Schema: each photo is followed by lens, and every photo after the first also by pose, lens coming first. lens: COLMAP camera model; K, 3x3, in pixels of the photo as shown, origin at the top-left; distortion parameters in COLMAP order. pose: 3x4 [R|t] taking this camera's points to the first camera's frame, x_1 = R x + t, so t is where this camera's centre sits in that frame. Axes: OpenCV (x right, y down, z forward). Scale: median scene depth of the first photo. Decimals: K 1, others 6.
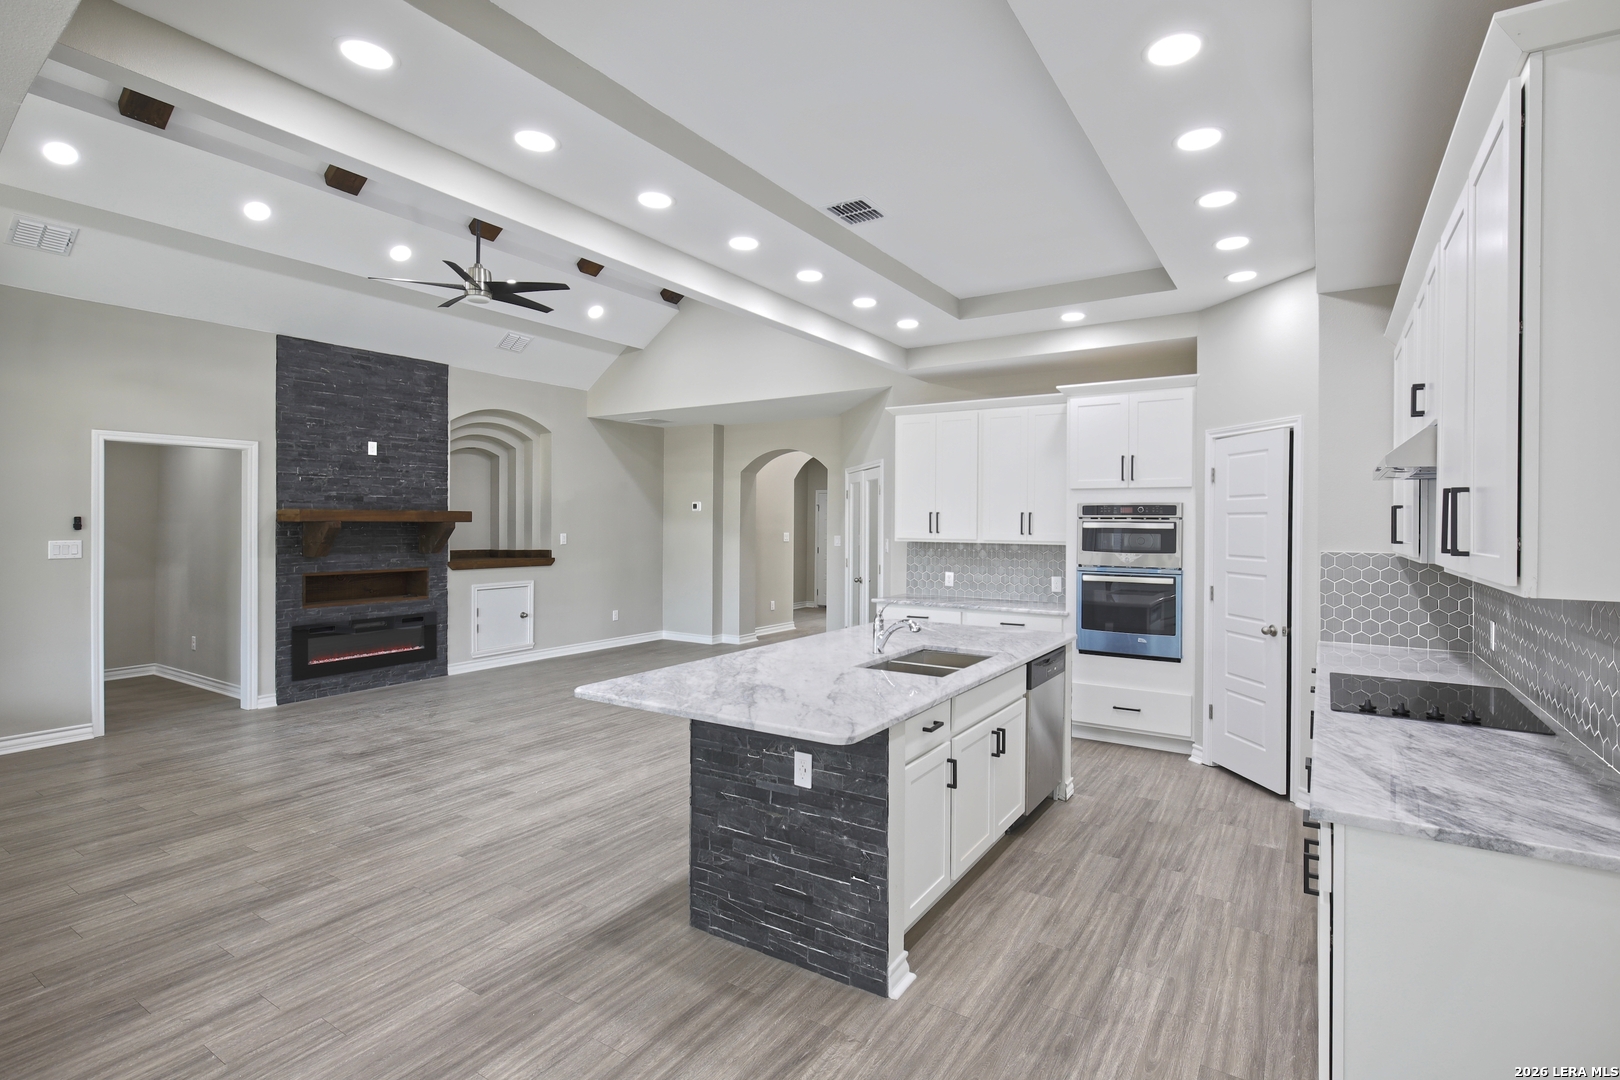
lens RADIAL K [[779.7, 0, 811.6], [0, 779.7, 528.2], [0, 0, 1]] dist [-0.003032, 0.000107]
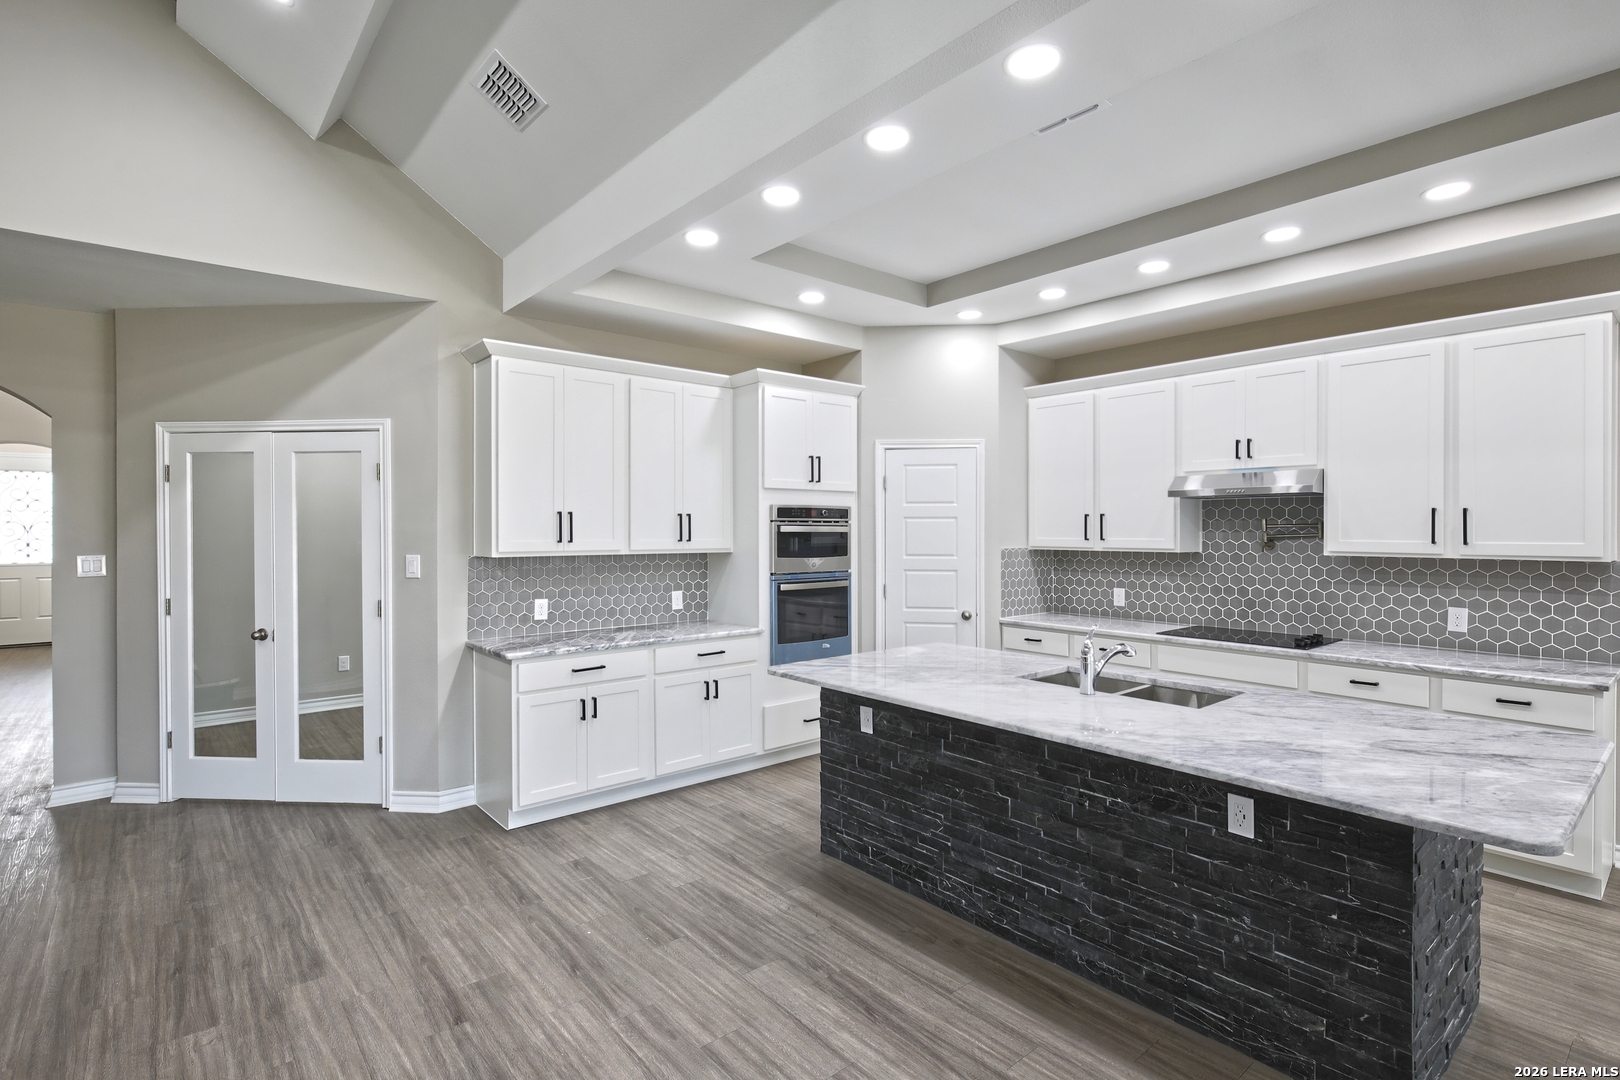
lens RADIAL K [[779.7, 0, 814.5], [0, 779.7, 534.6], [0, 0, 1]] dist [-0.003032, 0.000107]
pose [[0.282654, -0.012543, 0.959140, -0.506522], [0.009655, 0.999901, 0.010231, -0.006332], [-0.959173, 0.006369, 0.282747, 0.710059]]
